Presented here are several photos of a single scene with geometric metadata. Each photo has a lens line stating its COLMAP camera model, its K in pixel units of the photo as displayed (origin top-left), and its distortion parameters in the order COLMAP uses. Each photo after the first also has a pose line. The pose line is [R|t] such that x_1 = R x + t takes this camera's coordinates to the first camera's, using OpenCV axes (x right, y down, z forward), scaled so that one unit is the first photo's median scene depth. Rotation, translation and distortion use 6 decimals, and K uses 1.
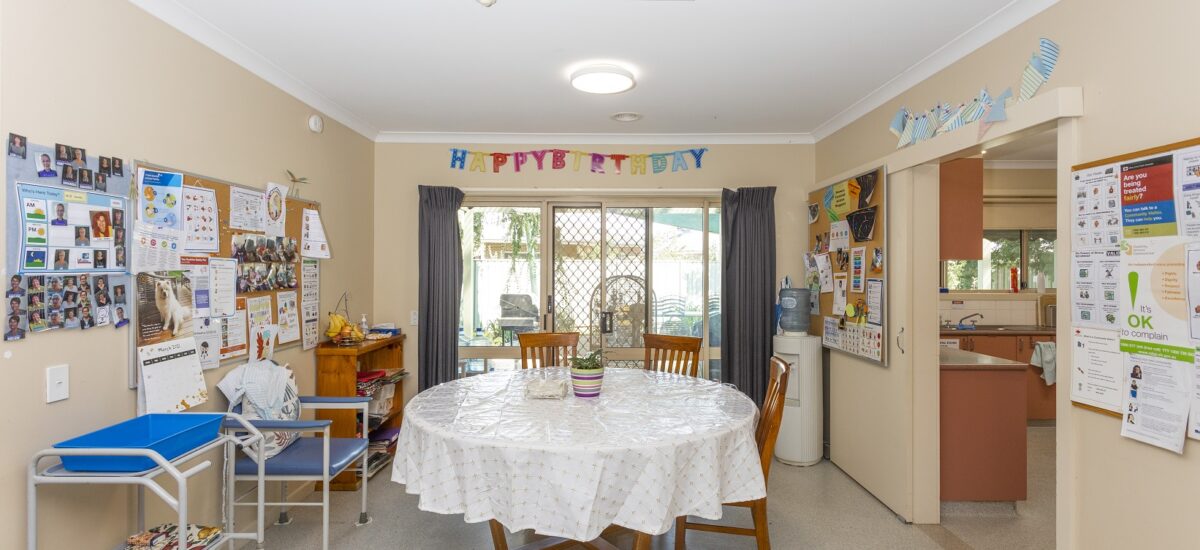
lens RADIAL K [[570.4, 0, 598.6], [0, 570.4, 270.3], [0, 0, 1]] dist [-0.001499, -0.000211]
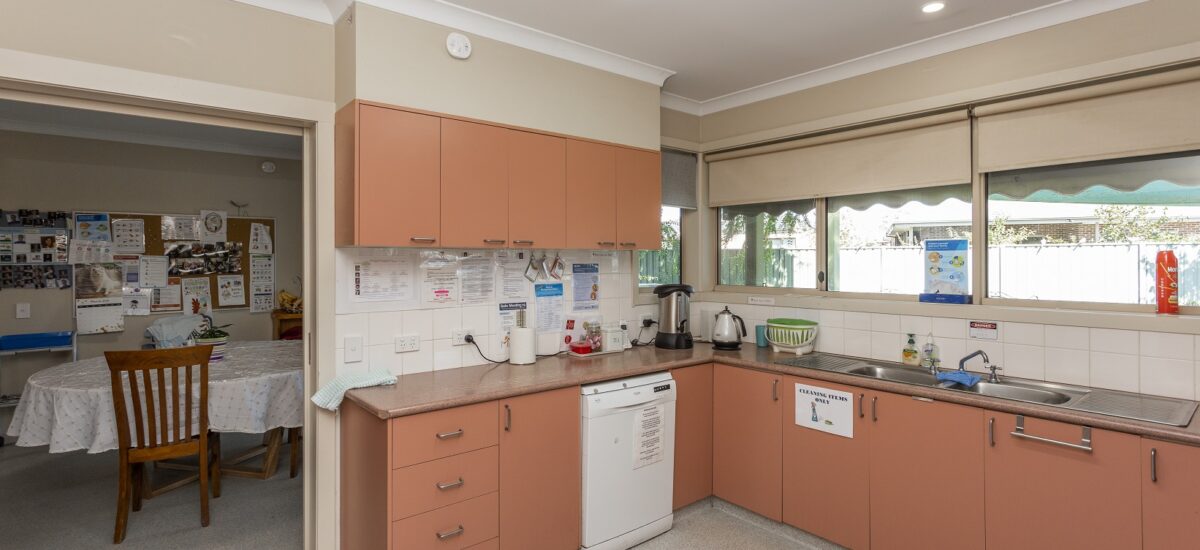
lens RADIAL K [[570.4, 0, 600.7], [0, 570.4, 267.6], [0, 0, 1]] dist [-0.001499, -0.000211]
pose [[0.633439, 0.005039, -0.773776, 2.142621], [0.004589, 0.999937, 0.010269, 0.005507], [0.773779, -0.010056, 0.633376, 1.216672]]
